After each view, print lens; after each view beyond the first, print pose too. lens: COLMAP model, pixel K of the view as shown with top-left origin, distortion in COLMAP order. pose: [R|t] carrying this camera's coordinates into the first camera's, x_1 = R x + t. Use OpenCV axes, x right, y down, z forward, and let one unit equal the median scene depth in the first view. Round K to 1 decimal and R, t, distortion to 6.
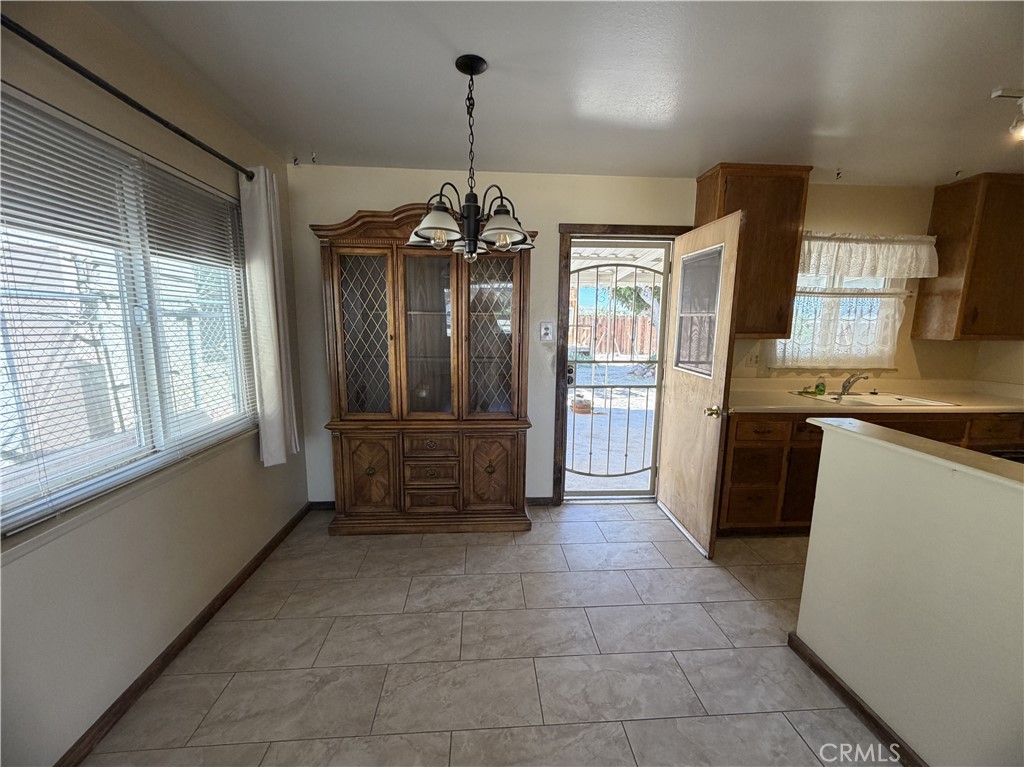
lens RADIAL K [[413.0, 0, 509.0], [0, 413.0, 383.7], [0, 0, 1]] dist [-0.000584, -0.000035]
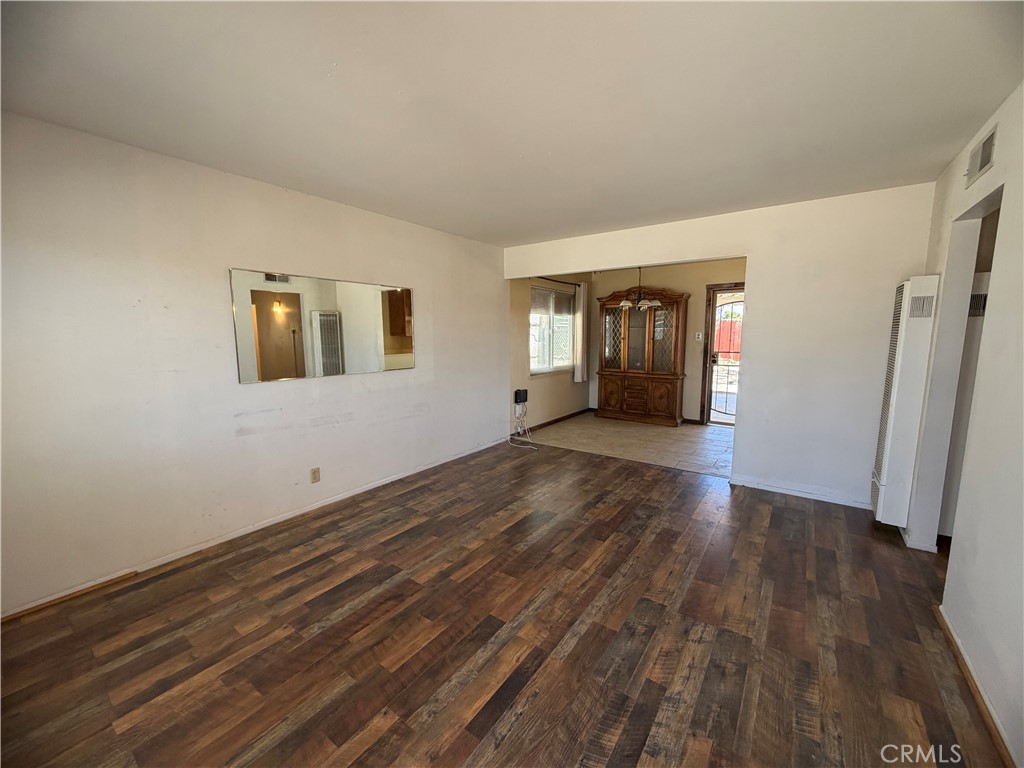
lens RADIAL K [[409.6, 0, 513.3], [0, 409.6, 385.1], [0, 0, 1]] dist [-0.000411, 0.000003]
pose [[0.779700, 0.071358, -0.622074, 0.775659], [-0.081560, 0.996595, 0.012094, 0.195552], [0.620819, 0.041306, 0.782865, -1.371174]]
